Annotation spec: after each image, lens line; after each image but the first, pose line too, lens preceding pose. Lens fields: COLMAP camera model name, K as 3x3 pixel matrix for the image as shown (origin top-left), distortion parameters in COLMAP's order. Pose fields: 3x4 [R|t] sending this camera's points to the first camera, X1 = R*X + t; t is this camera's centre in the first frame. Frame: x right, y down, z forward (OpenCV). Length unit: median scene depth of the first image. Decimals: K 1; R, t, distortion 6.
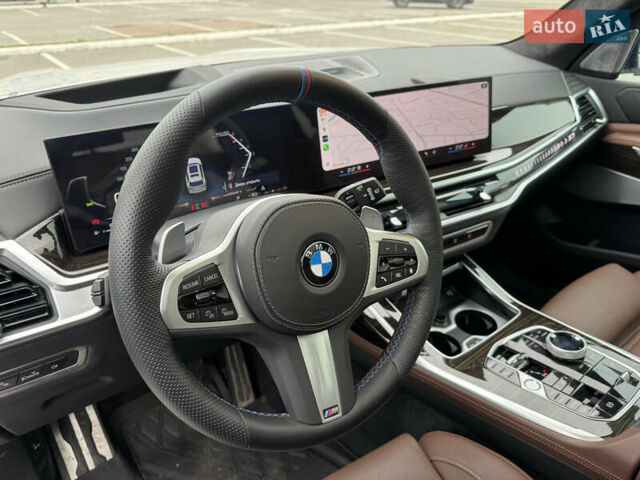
lens RADIAL K [[462.1, 0, 295.1], [0, 462.1, 249.5], [0, 0, 1]] dist [0.034900, -0.055077]
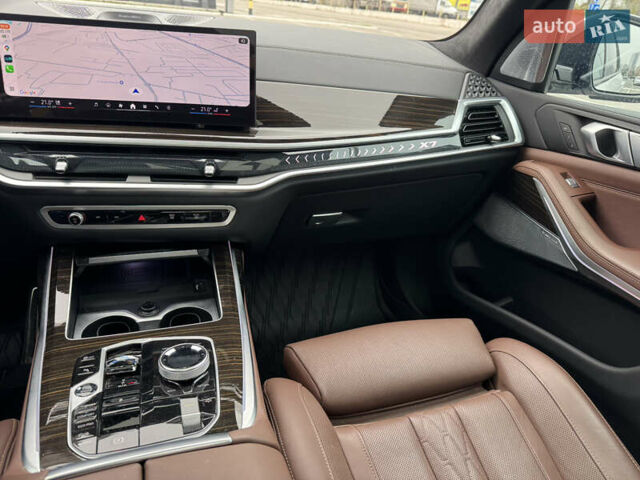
lens RADIAL K [[445.3, 0, 320.0], [0, 445.3, 240.0], [0, 0, 1]] dist [0.006603, -0.002679]
pose [[0.944453, 0.226656, -0.237984, 0.745854], [-0.241606, 0.969734, -0.035251, -0.012734], [0.222791, 0.090791, 0.970629, 0.270444]]
